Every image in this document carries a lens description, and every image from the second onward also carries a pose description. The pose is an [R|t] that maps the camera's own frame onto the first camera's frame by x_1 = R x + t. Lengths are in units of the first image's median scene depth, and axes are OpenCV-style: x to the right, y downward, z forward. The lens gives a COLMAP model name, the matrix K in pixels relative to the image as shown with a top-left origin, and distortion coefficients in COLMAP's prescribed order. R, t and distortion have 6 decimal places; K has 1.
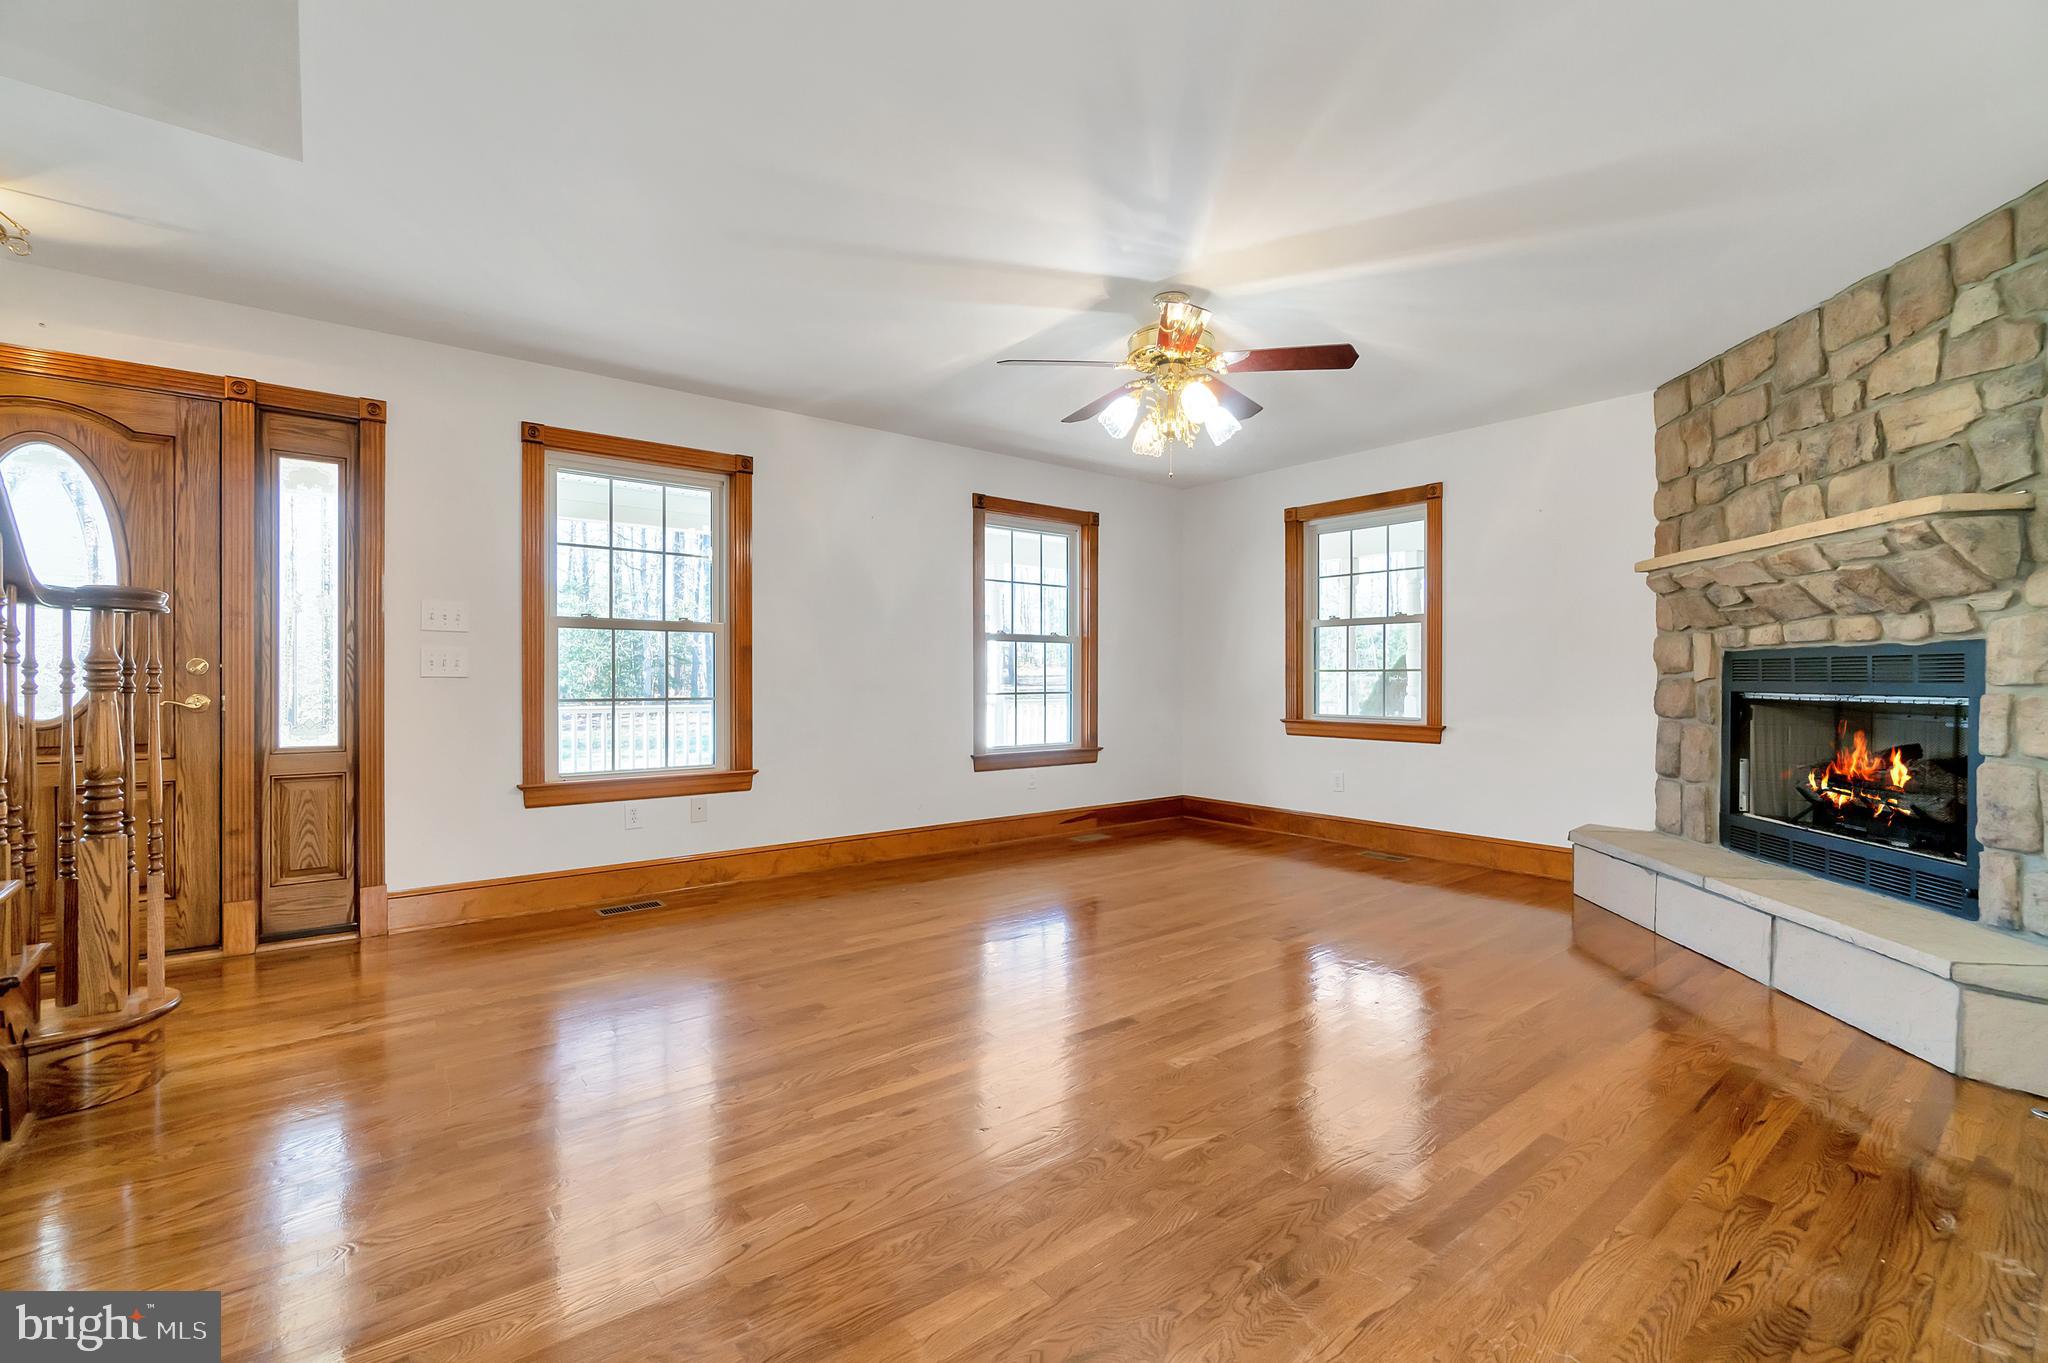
lens RADIAL K [[891.3, 0, 1021.1], [0, 891.3, 677.6], [0, 0, 1]] dist [-0.007249, 0.000071]
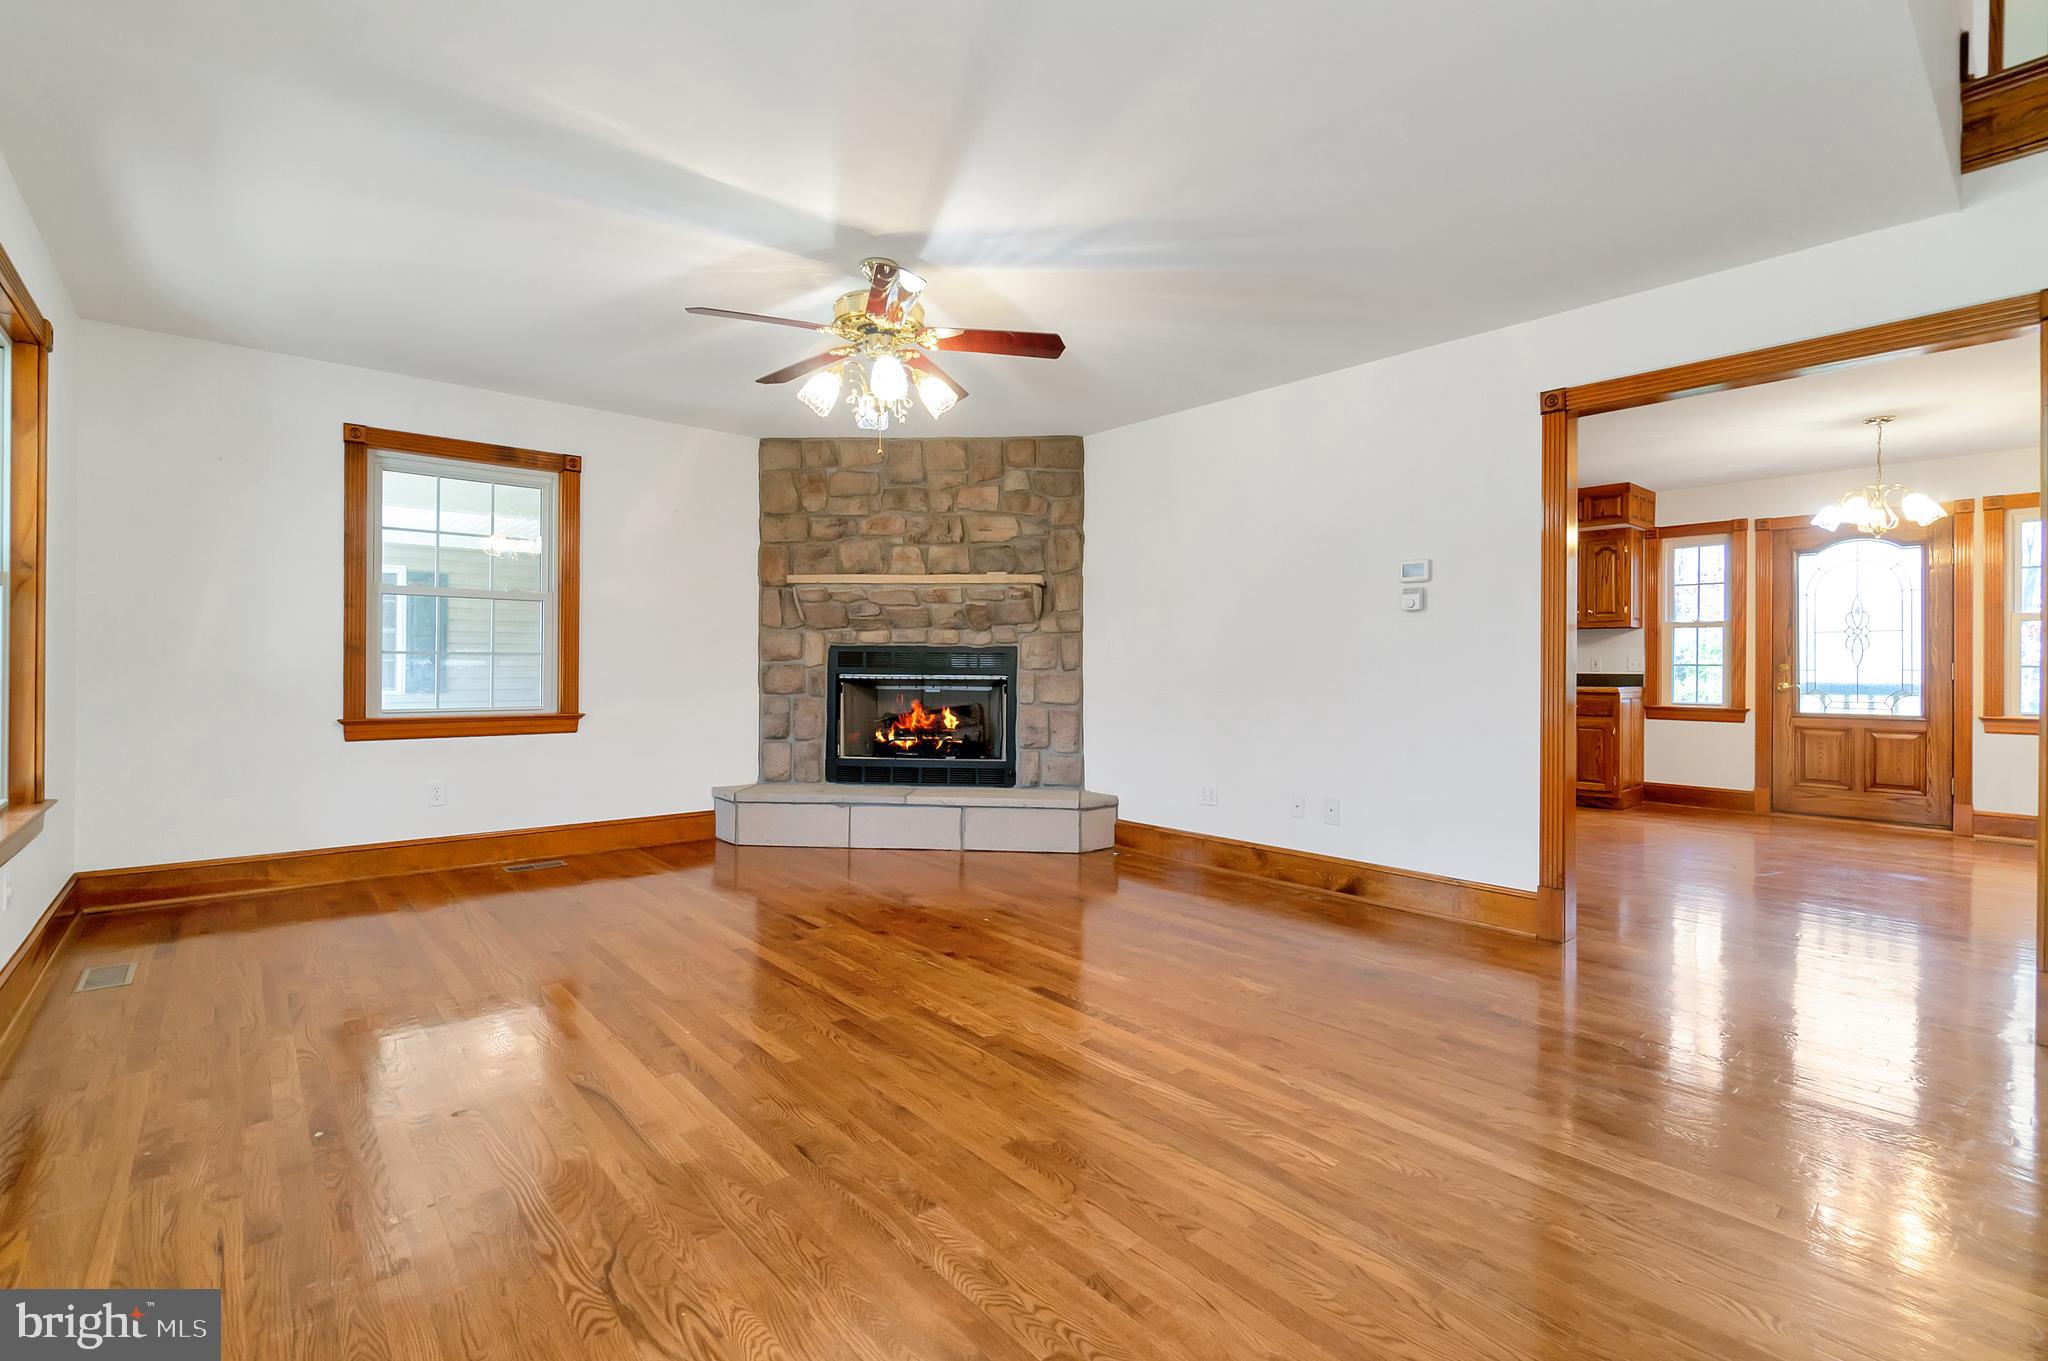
lens RADIAL K [[891.3, 0, 1034.6], [0, 891.3, 668.2], [0, 0, 1]] dist [-0.007249, 0.000071]
pose [[-0.039007, -0.006003, 0.999221, -0.748382], [-0.007837, 0.999953, 0.005702, -0.004625], [-0.999208, -0.007609, -0.039052, 0.828055]]
